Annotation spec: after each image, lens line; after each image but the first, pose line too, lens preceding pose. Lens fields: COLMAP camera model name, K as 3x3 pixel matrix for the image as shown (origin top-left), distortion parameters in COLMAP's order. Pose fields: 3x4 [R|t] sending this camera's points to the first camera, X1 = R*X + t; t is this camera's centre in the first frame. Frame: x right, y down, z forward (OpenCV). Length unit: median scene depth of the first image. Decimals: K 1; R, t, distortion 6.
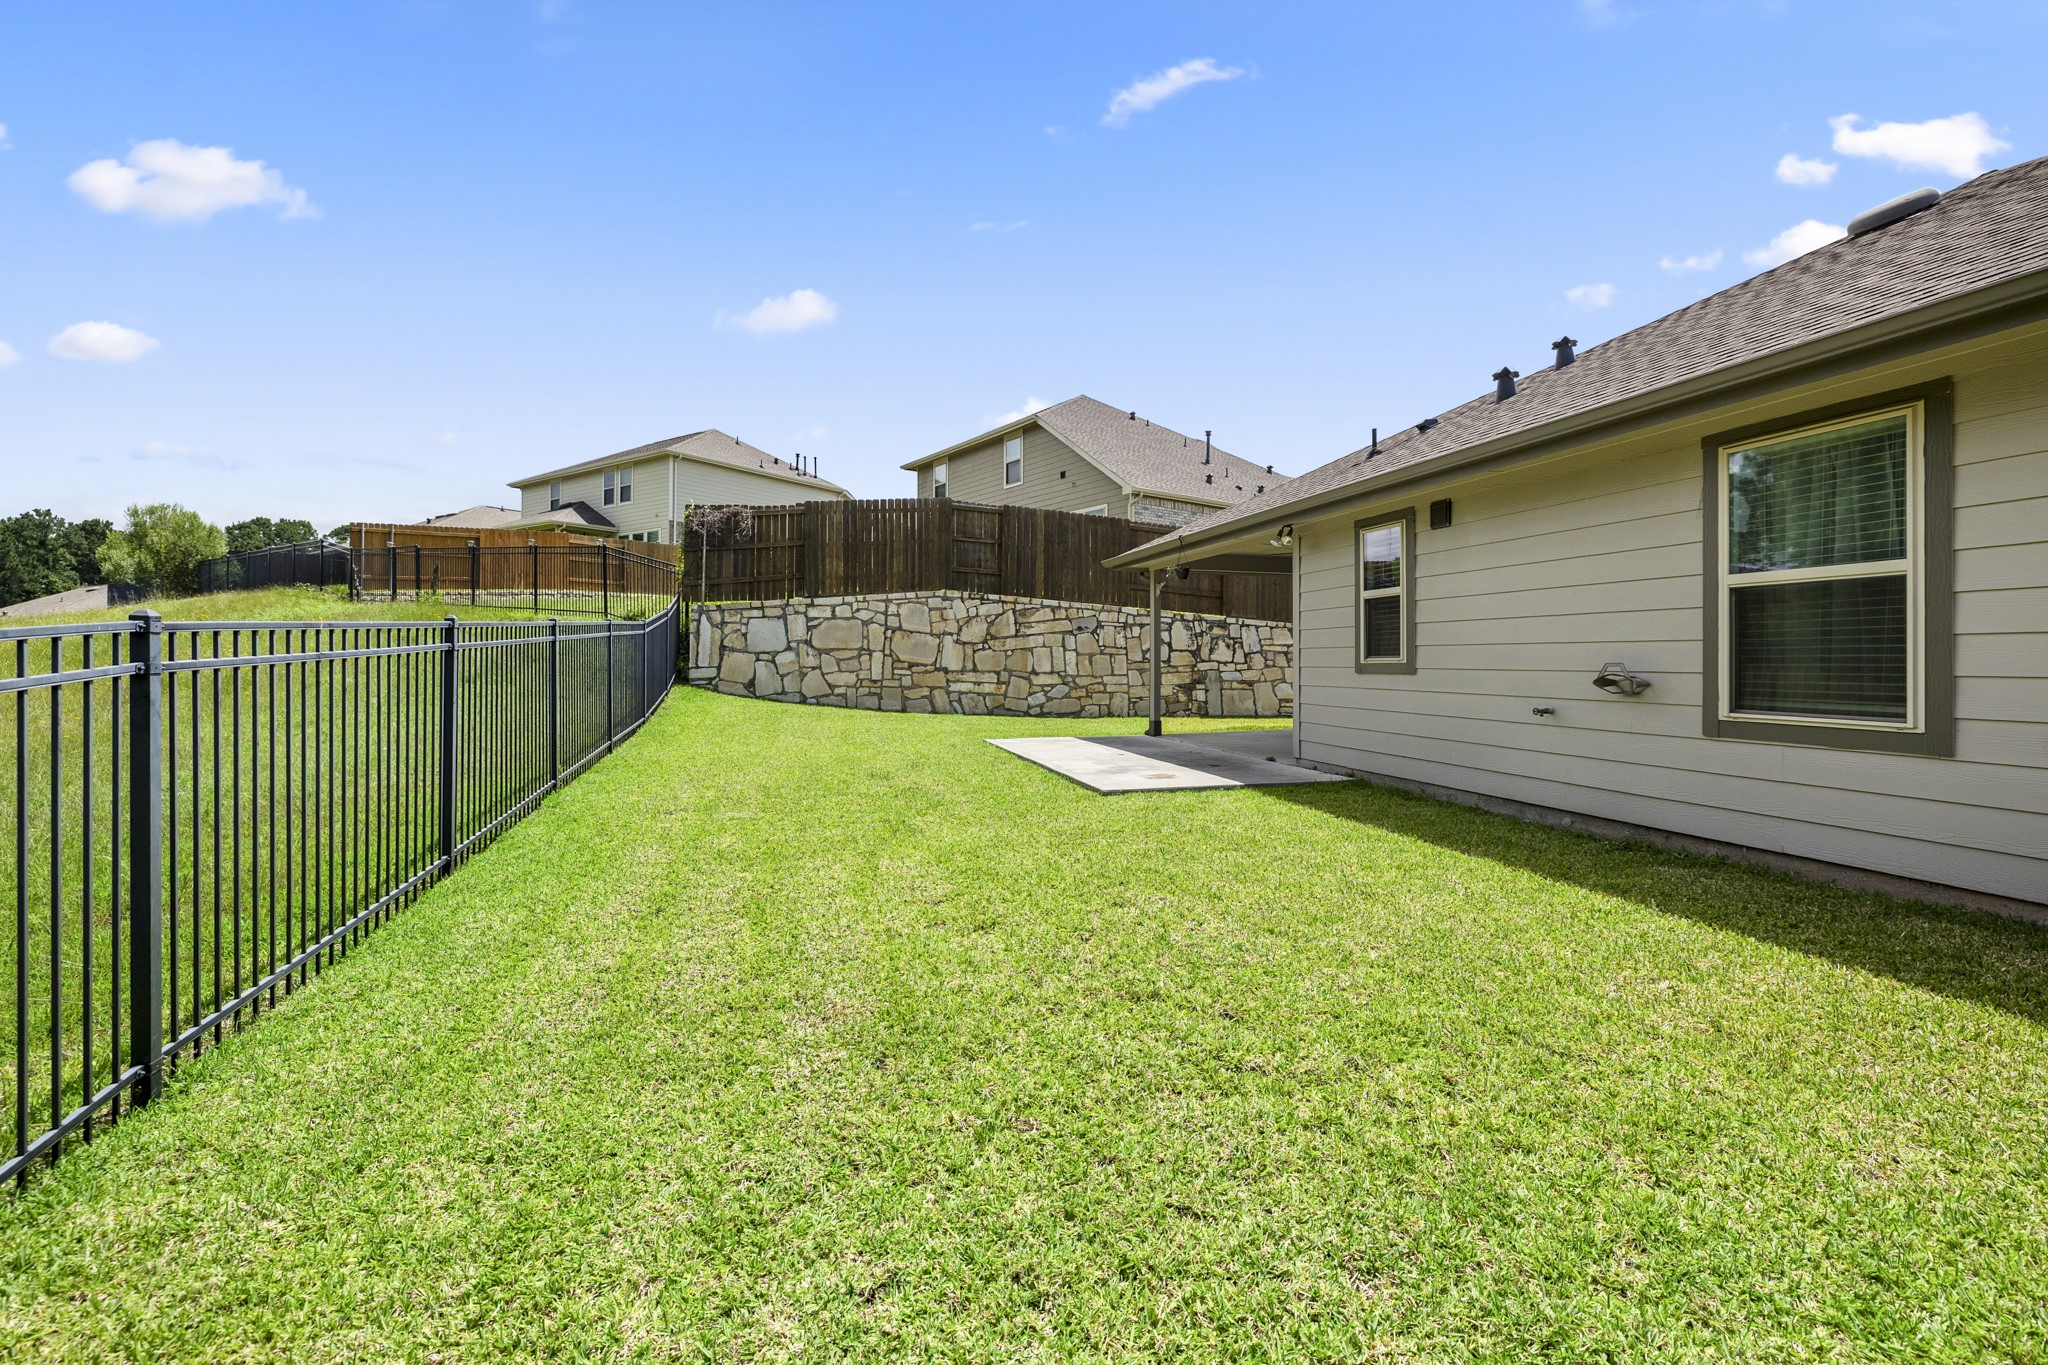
lens RADIAL K [[860.5, 0, 1026.0], [0, 860.5, 668.6], [0, 0, 1]] dist [0.002731, -0.002543]
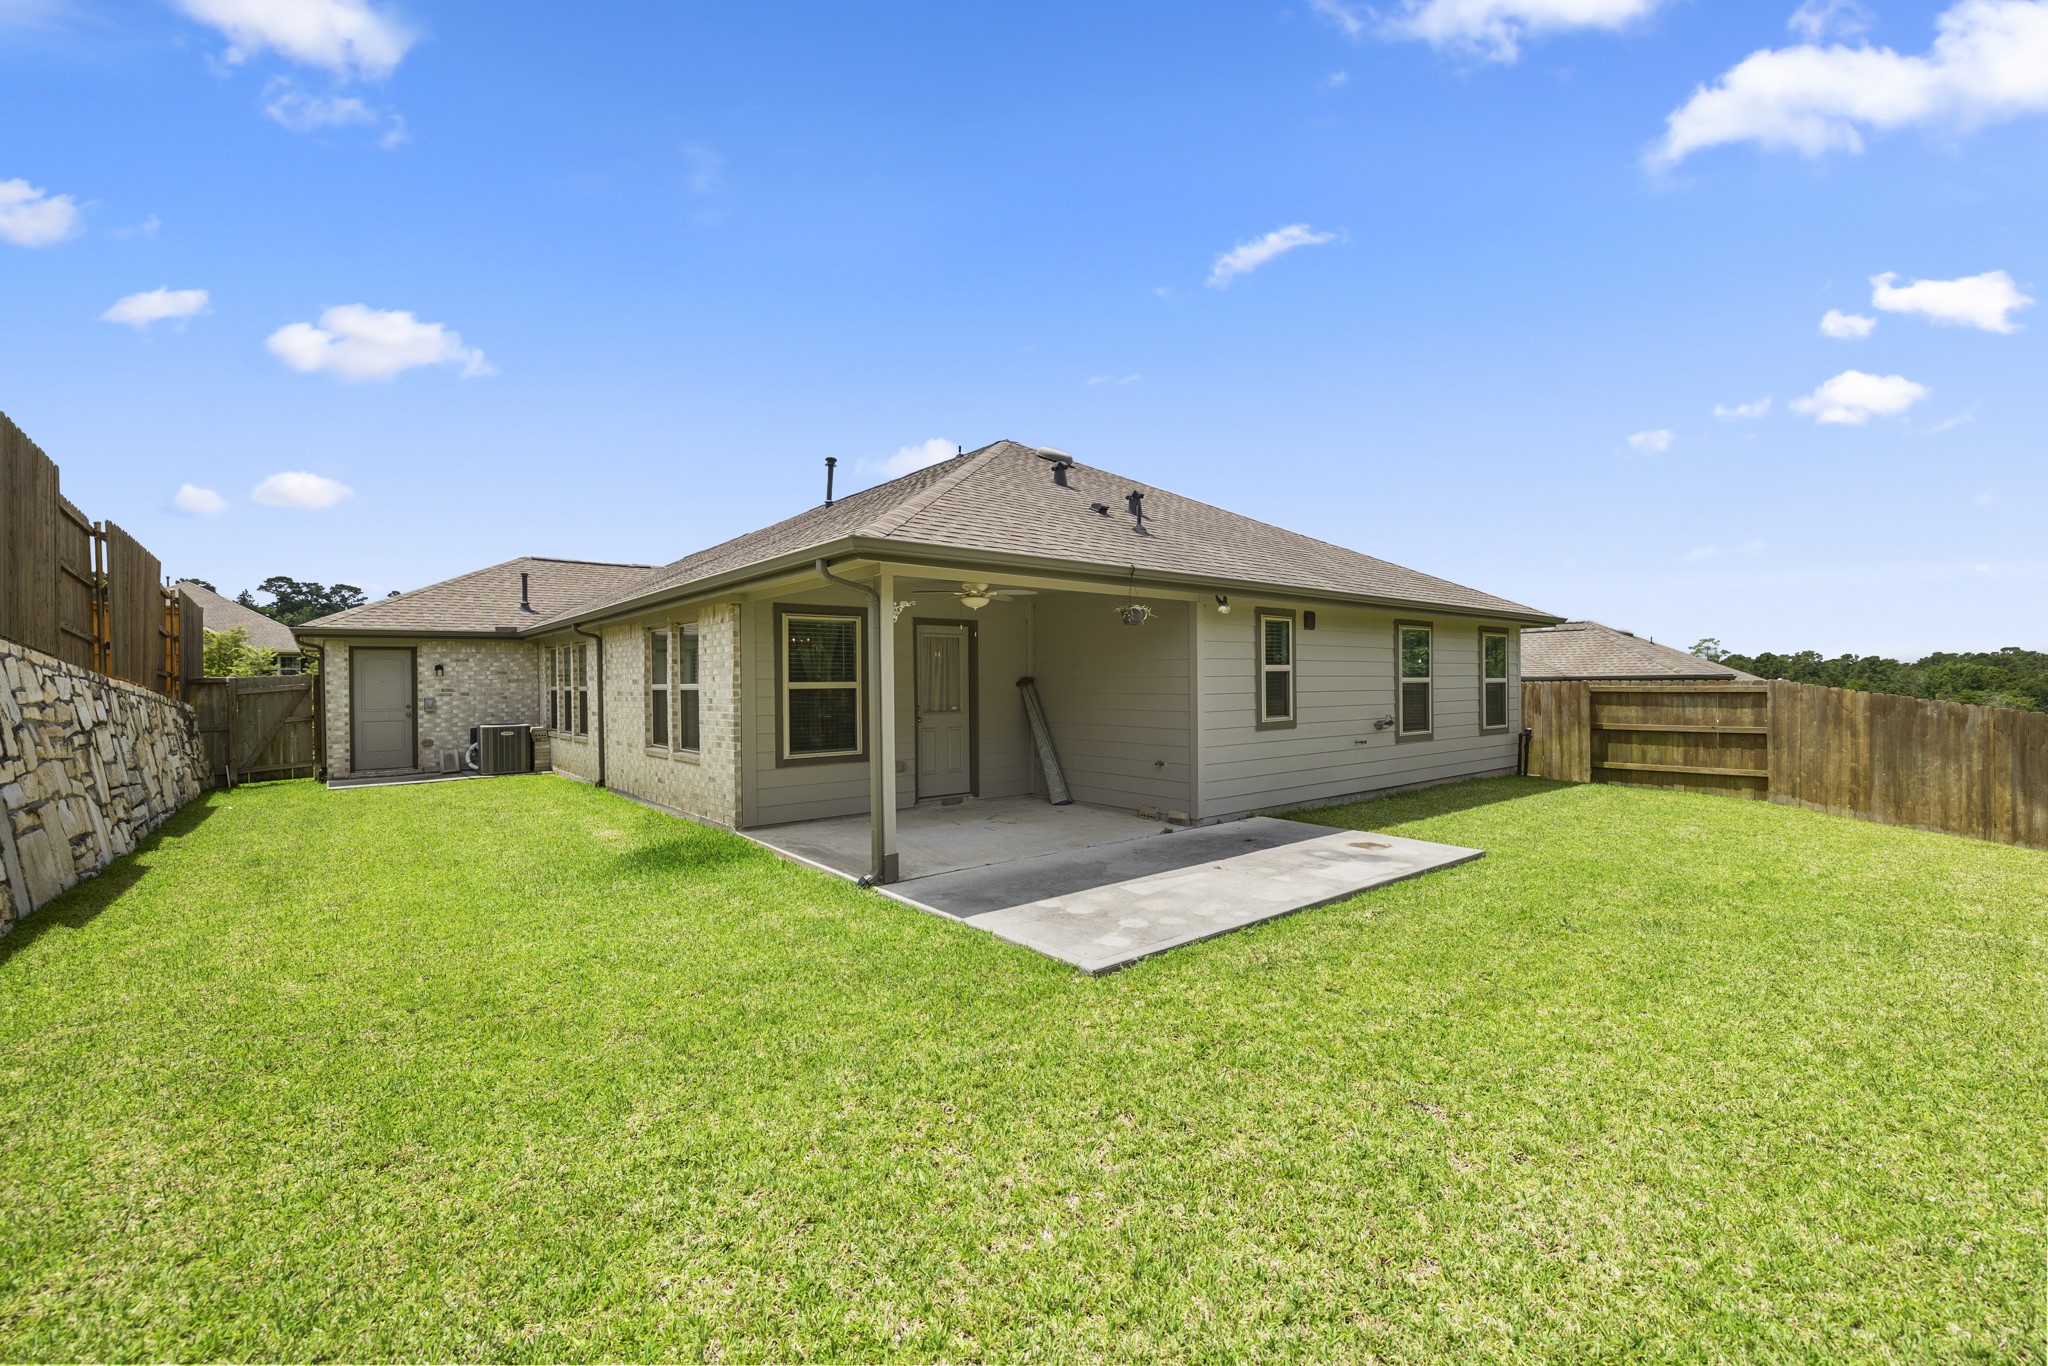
lens RADIAL K [[860.5, 0, 1022.9], [0, 860.5, 680.4], [0, 0, 1]] dist [0.002731, -0.002543]
pose [[-0.420732, -0.003817, 0.907177, -0.693683], [0.012609, 0.999870, 0.010055, -0.097435], [-0.907097, 0.015669, -0.420630, 2.125707]]
